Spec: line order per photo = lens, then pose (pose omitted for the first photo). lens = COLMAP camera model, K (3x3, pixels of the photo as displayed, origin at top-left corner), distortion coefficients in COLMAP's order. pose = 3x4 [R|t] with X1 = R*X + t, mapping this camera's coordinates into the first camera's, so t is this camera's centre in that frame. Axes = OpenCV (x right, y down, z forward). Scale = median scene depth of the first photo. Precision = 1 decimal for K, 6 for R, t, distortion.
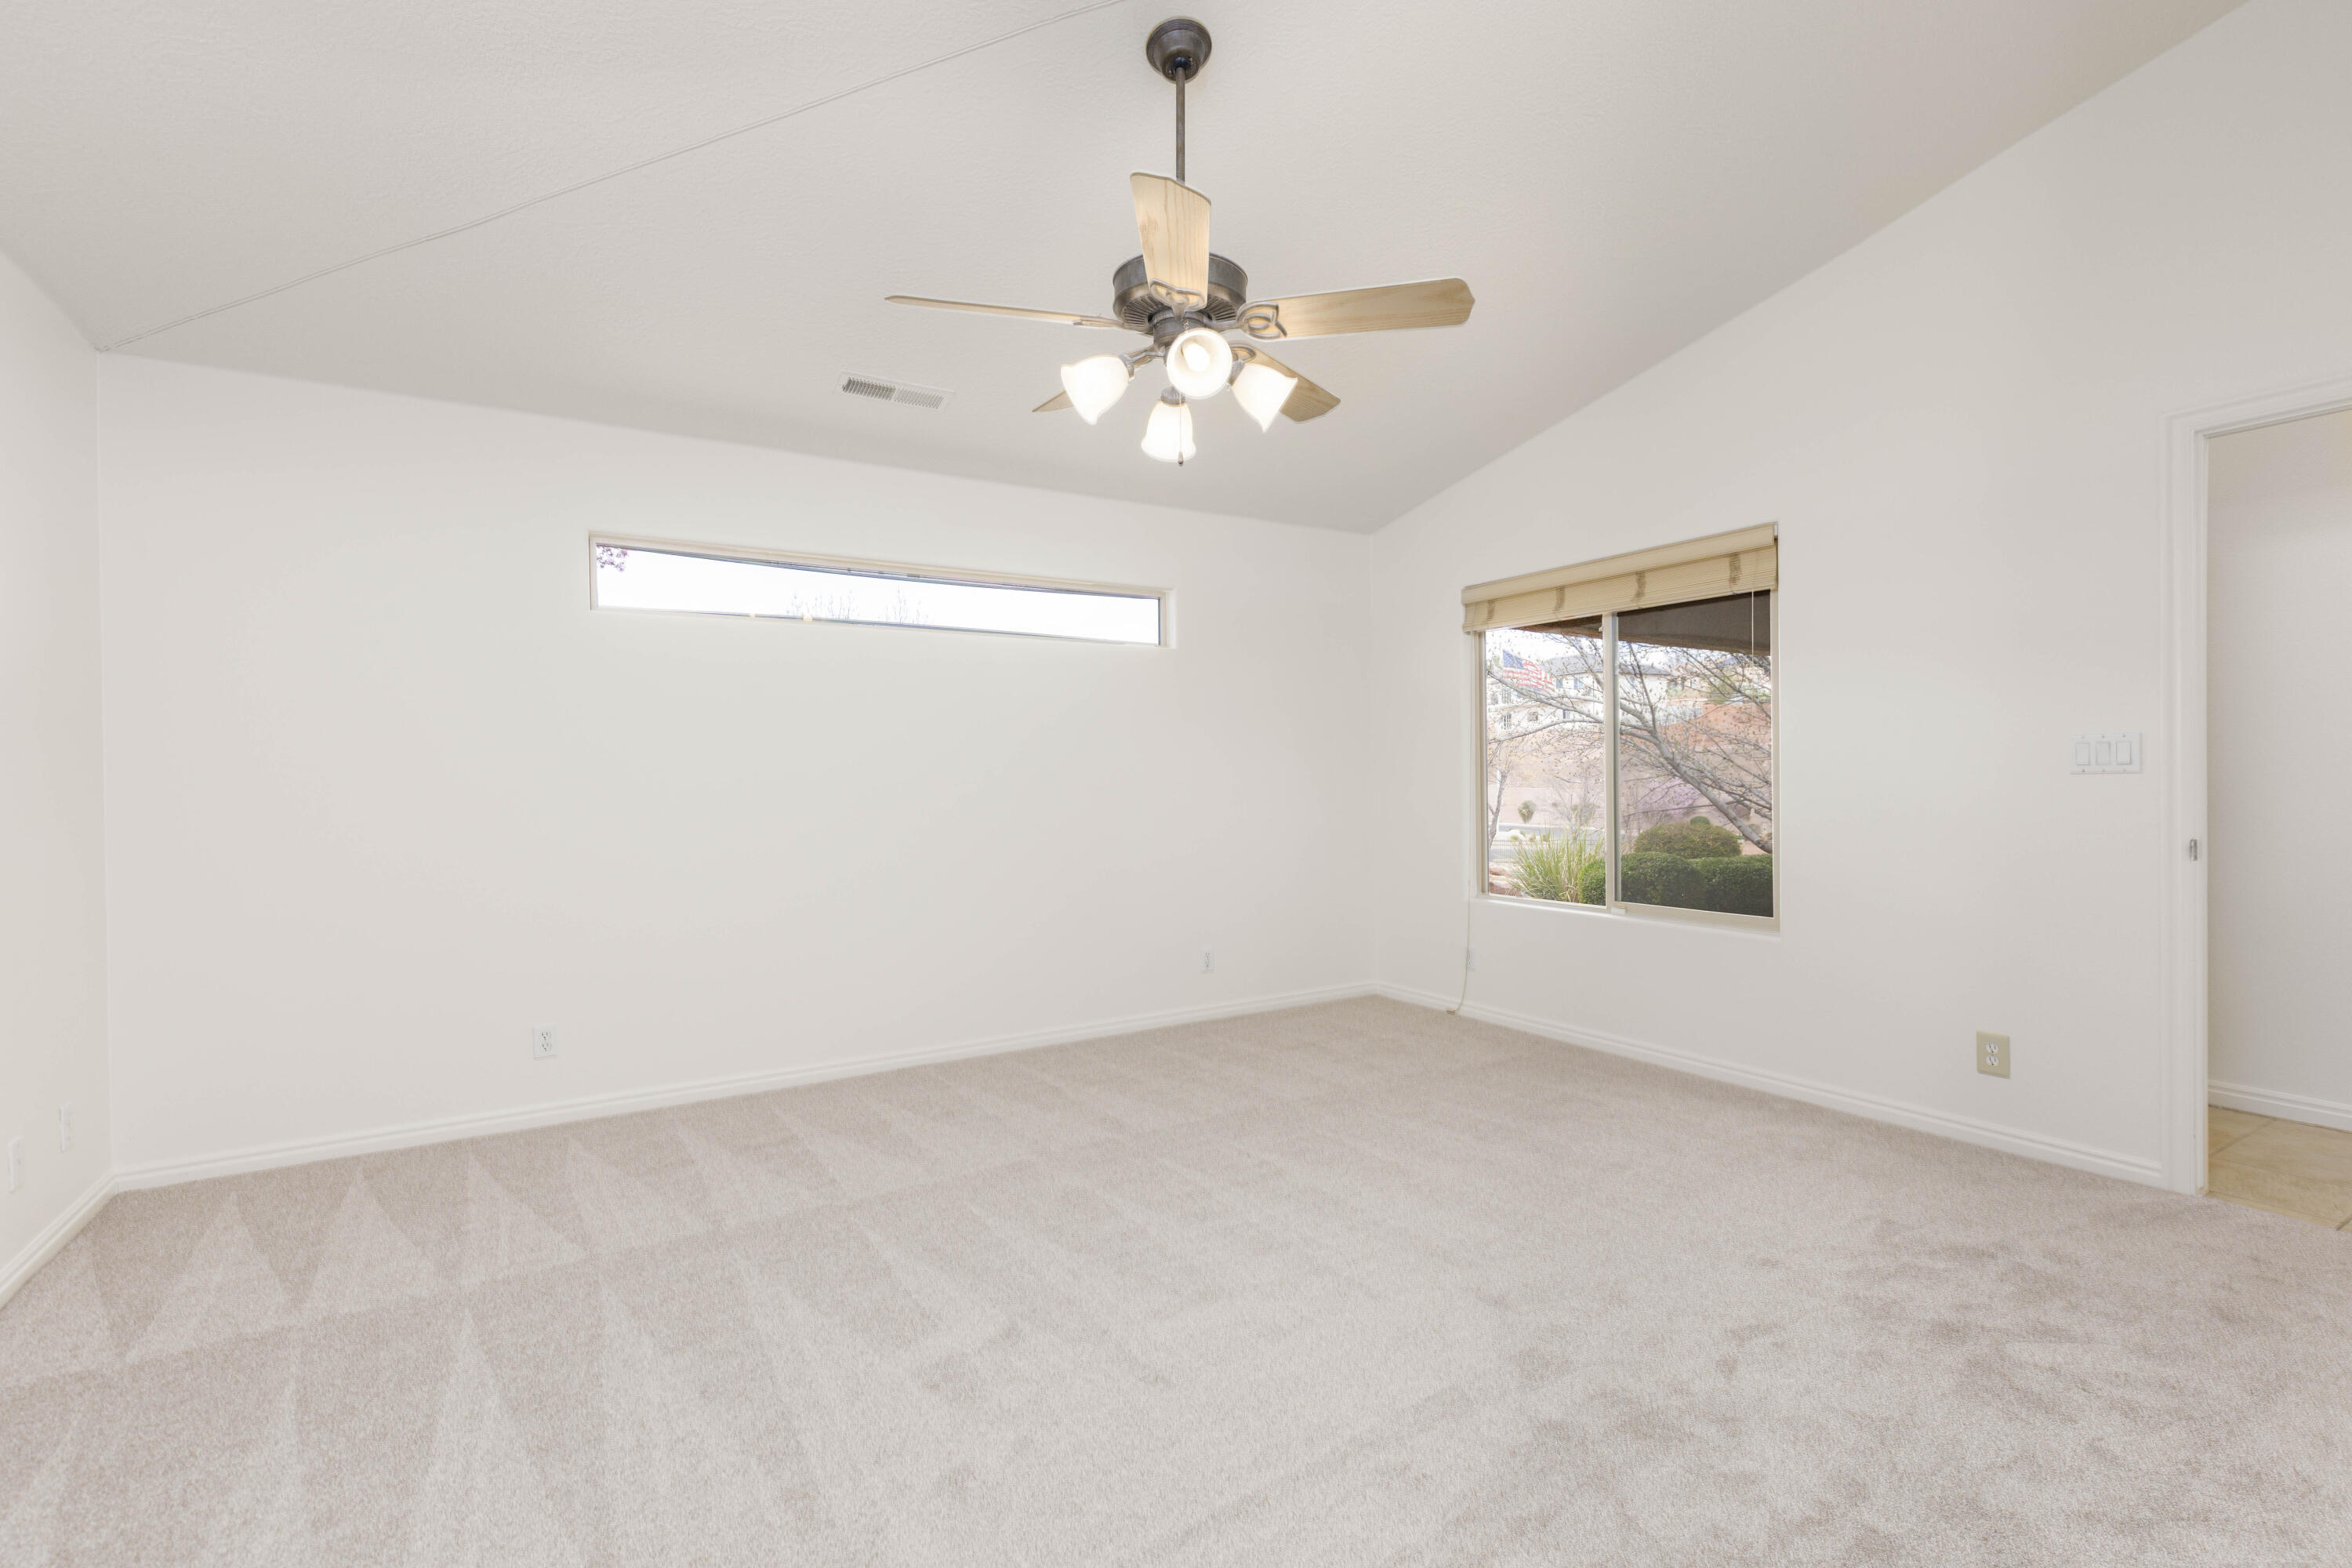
lens RADIAL K [[1052.5, 0, 1174.8], [0, 1052.5, 786.9], [0, 0, 1]] dist [0.000442, -0.000345]
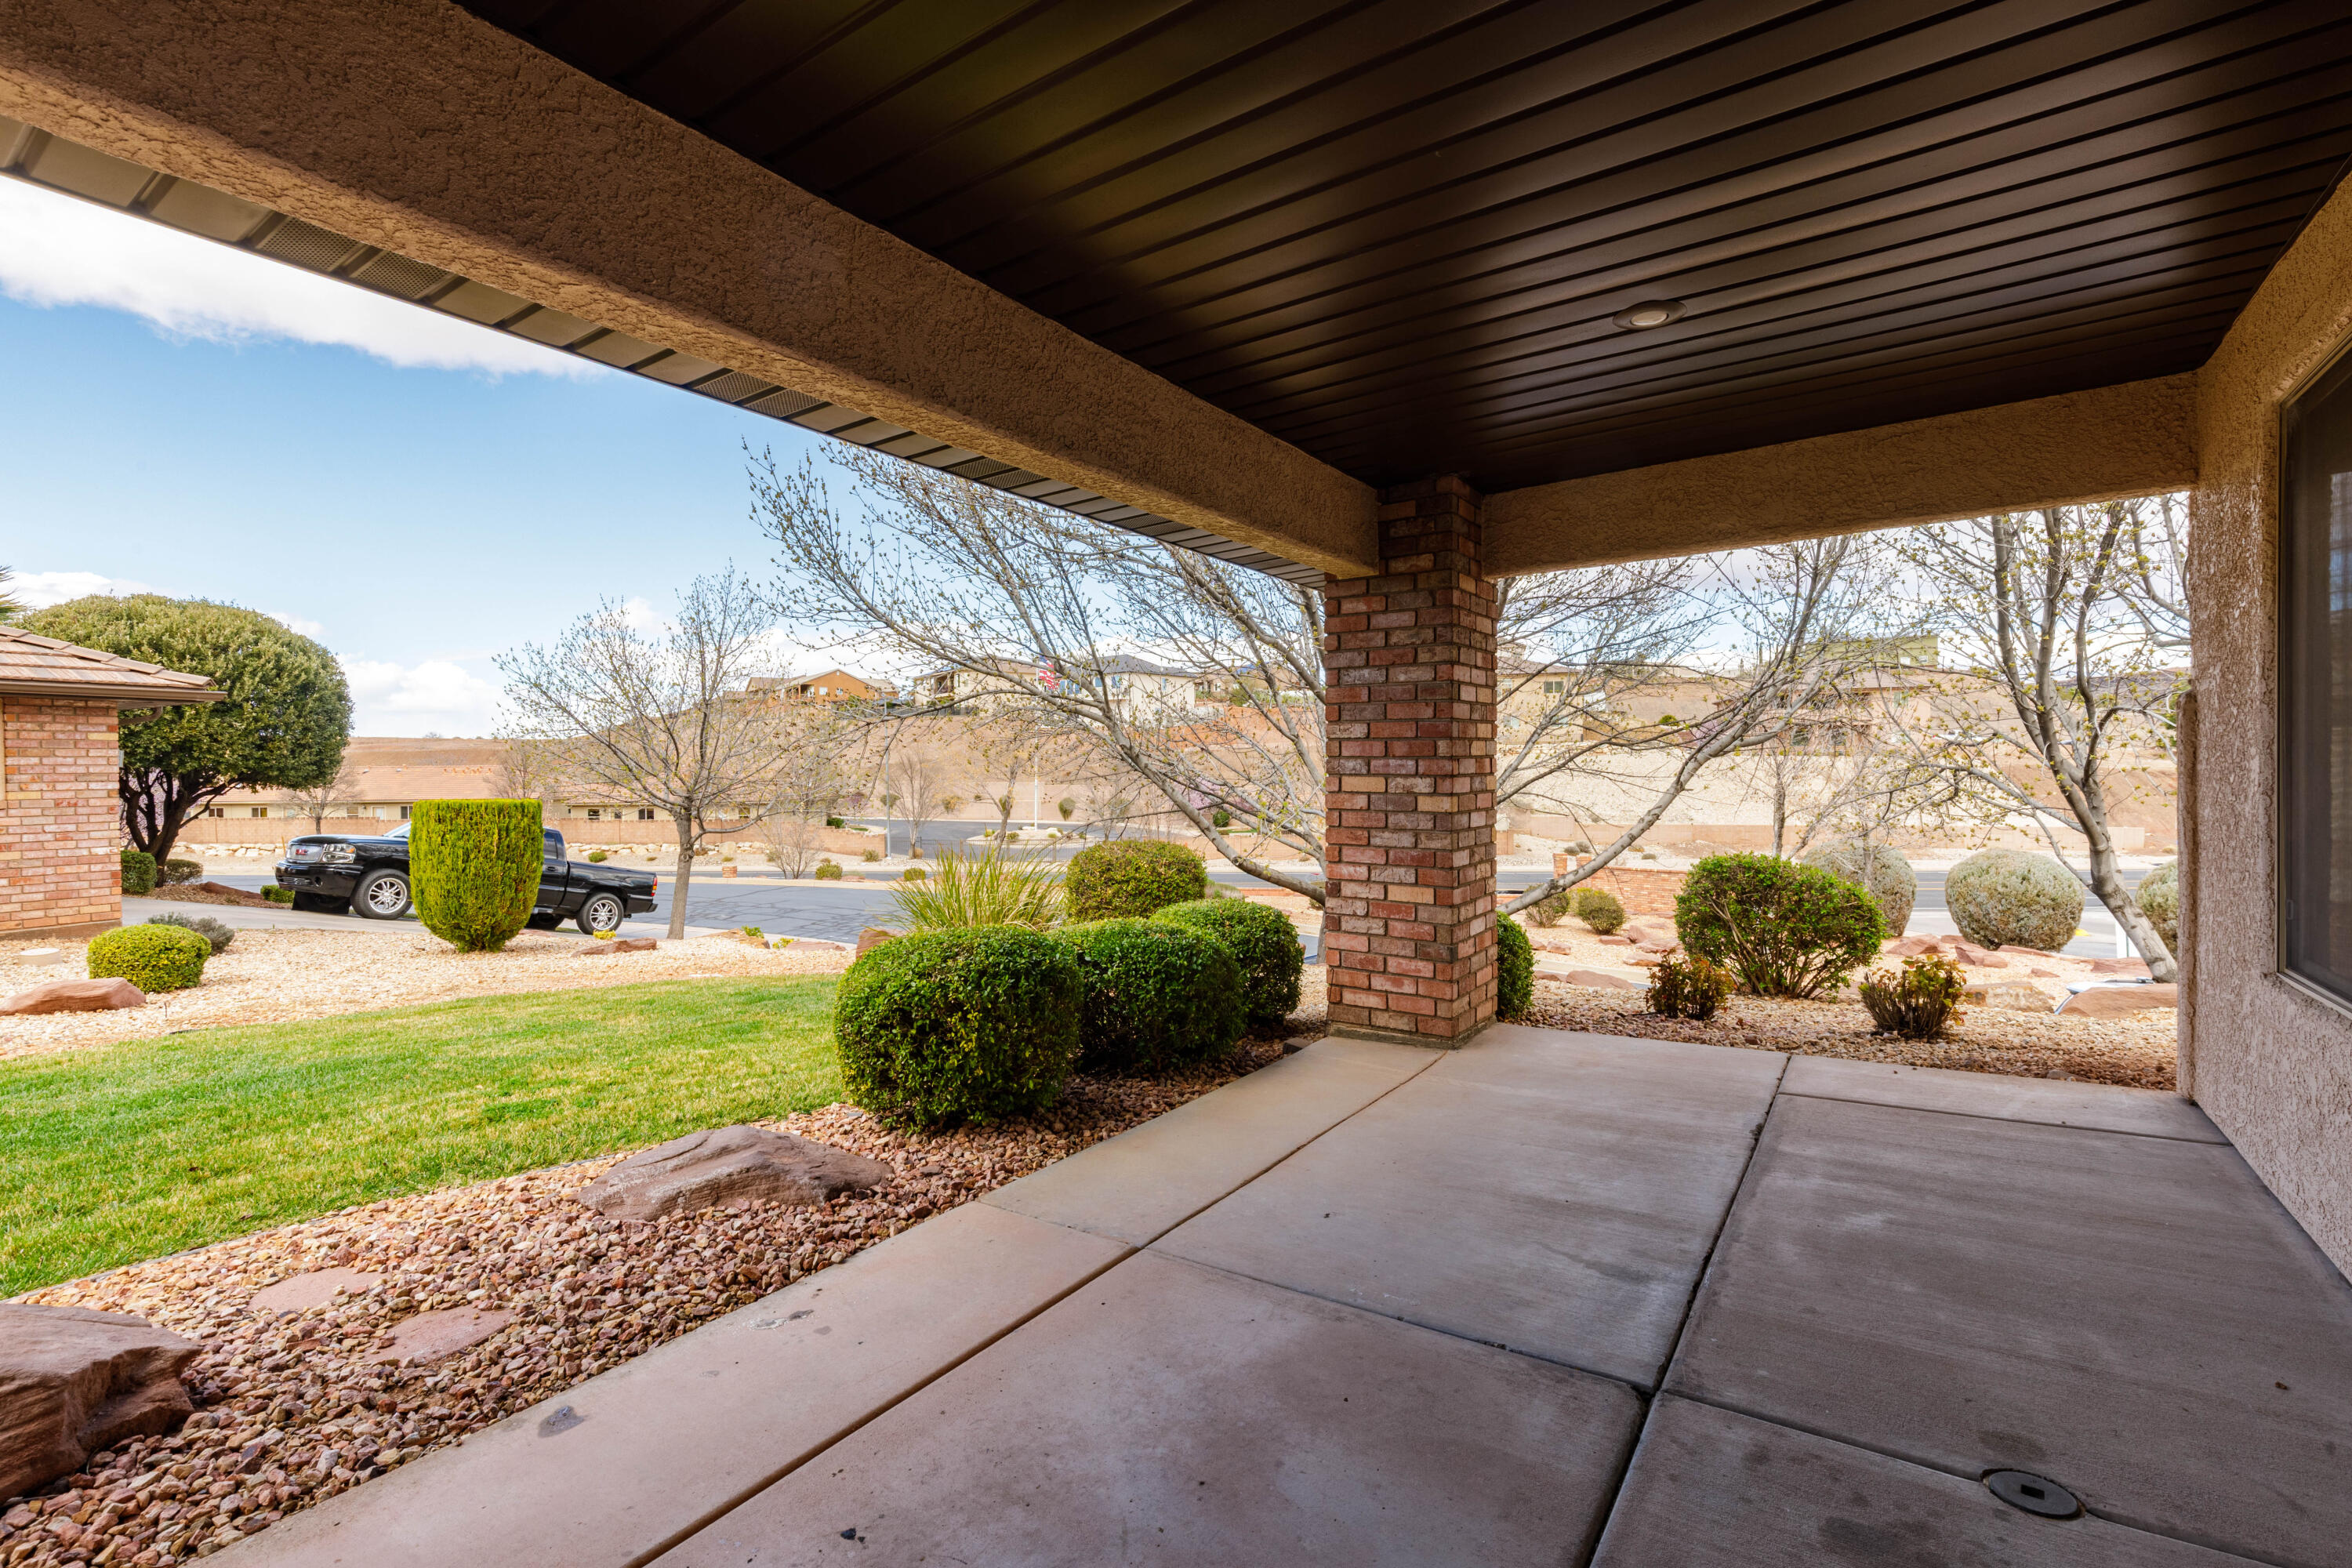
lens RADIAL K [[1052.5, 0, 1183.1], [0, 1052.5, 784.7], [0, 0, 1]] dist [0.000442, -0.000345]
pose [[0.911383, 0.002324, 0.411553, 0.200832], [-0.002646, 0.999996, 0.000212, -0.001249], [-0.411551, -0.001282, 0.911386, 0.313381]]
